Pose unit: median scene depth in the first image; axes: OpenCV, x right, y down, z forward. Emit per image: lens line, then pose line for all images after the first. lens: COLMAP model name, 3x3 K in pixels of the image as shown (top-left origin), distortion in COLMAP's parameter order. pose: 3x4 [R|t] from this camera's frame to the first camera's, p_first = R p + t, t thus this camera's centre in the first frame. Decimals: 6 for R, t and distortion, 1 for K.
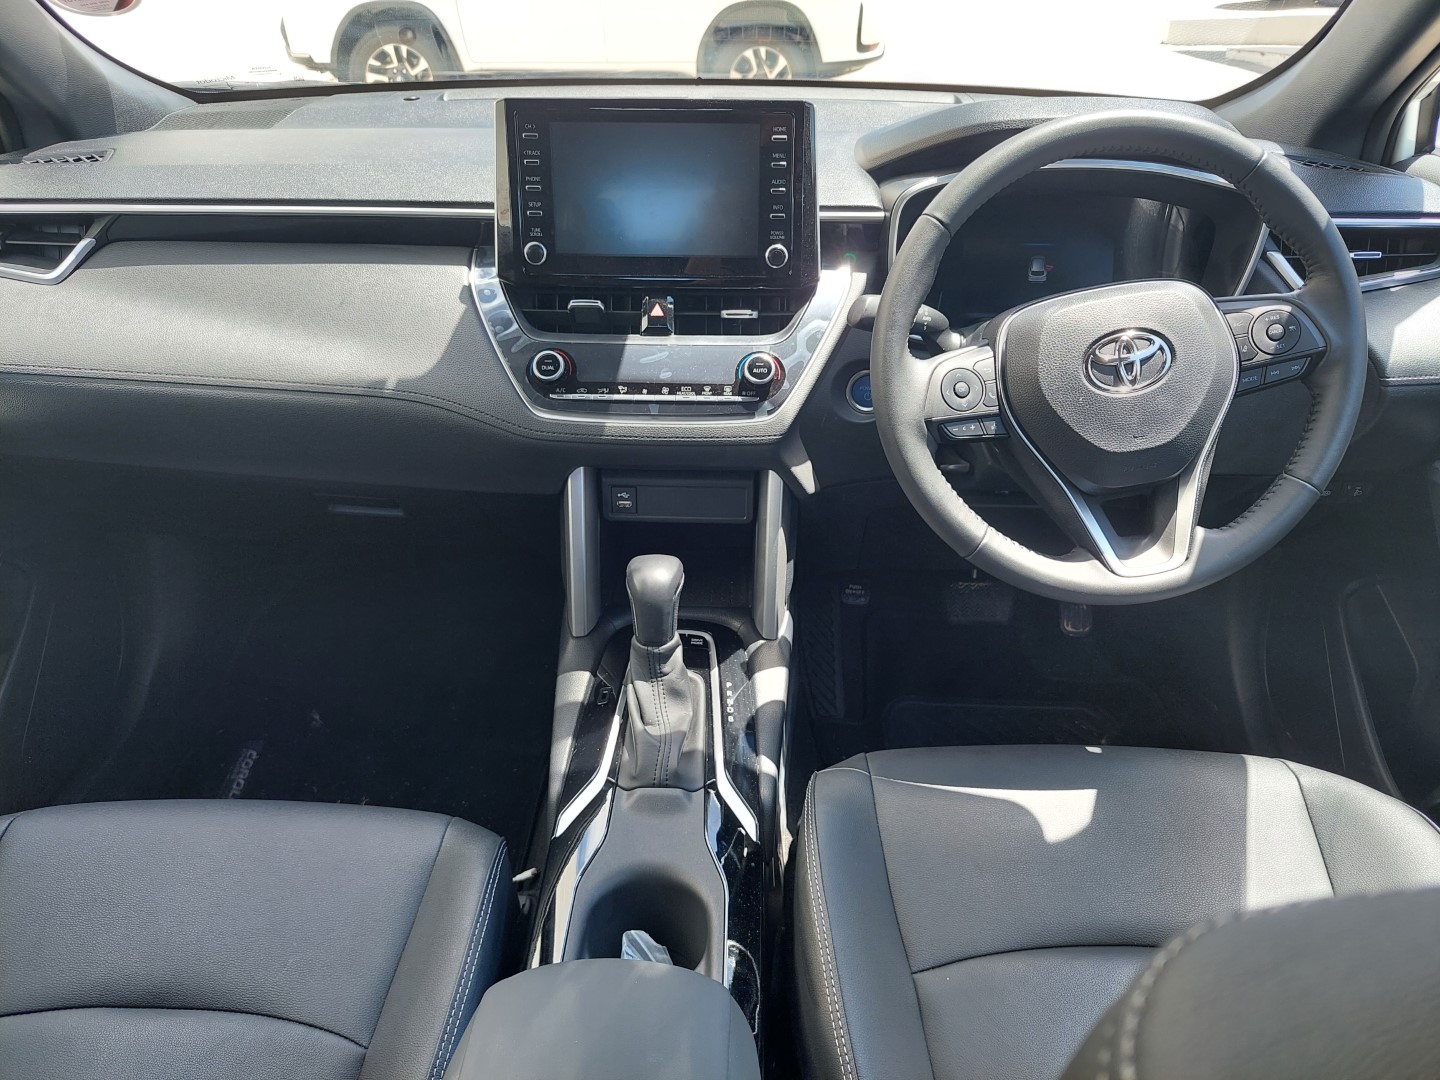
lens RADIAL K [[1065.4, 0, 720.0], [0, 1065.4, 540.0], [0, 0, 1]] dist [0.029599, -0.029895]
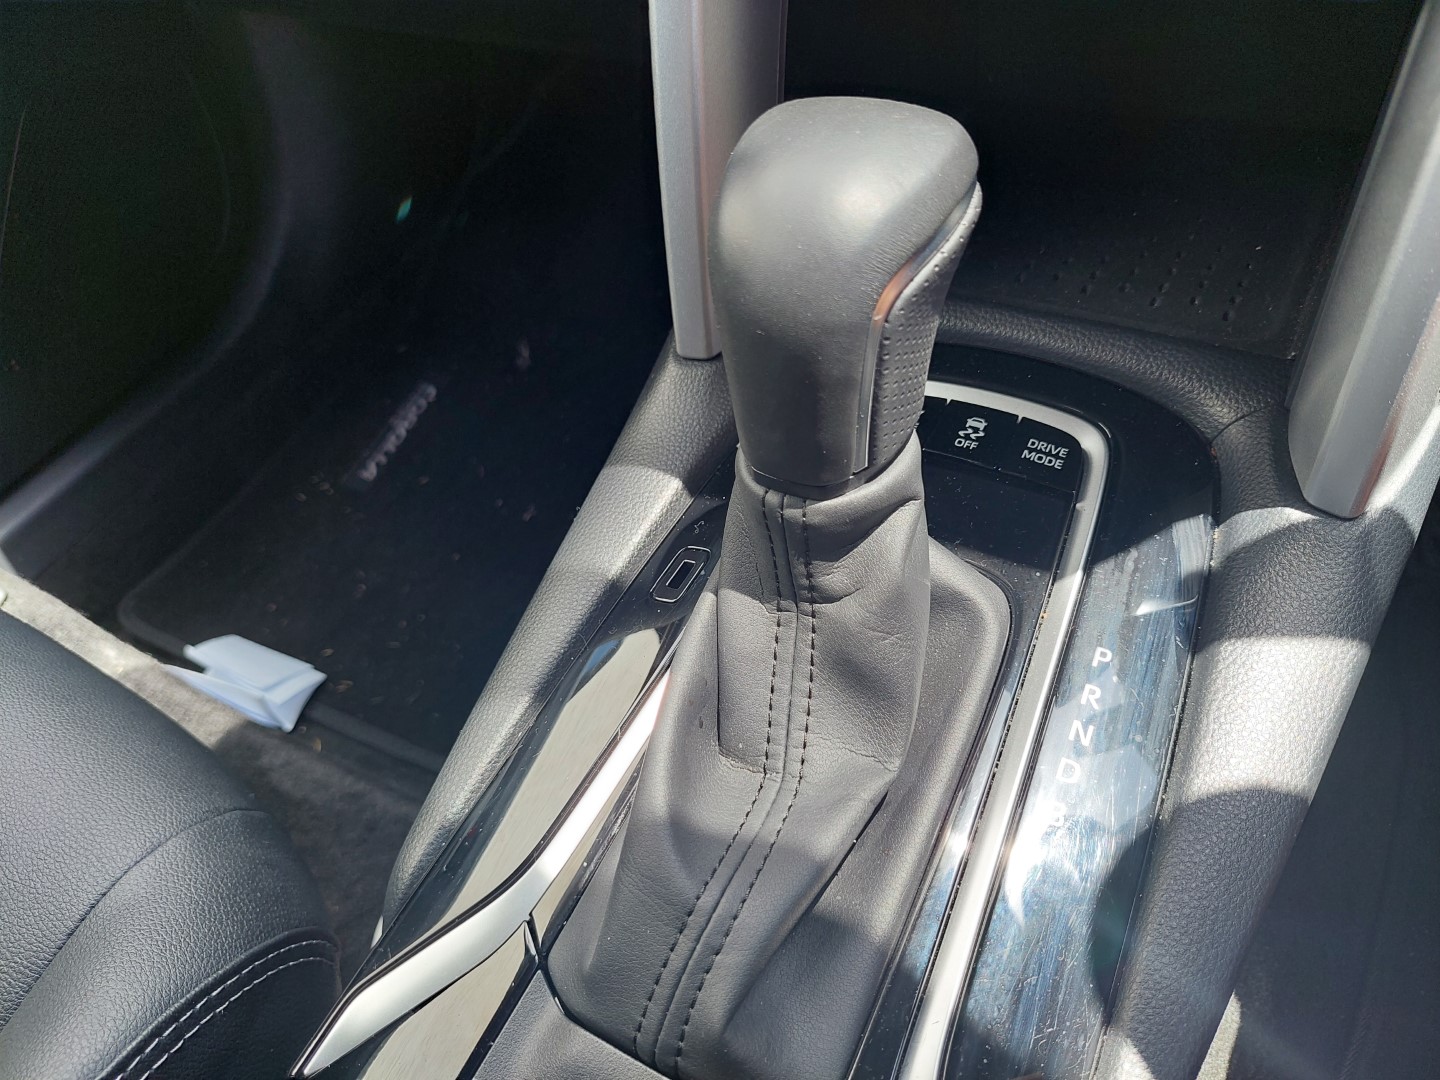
lens RADIAL K [[1065.4, 0, 720.0], [0, 1065.4, 540.0], [0, 0, 1]] dist [0.029599, -0.029895]
pose [[0.874478, 0.262658, -0.407798, 0.025639], [-0.095818, 0.917679, 0.385595, 0.015298], [0.475507, -0.298120, 0.827658, 0.732264]]
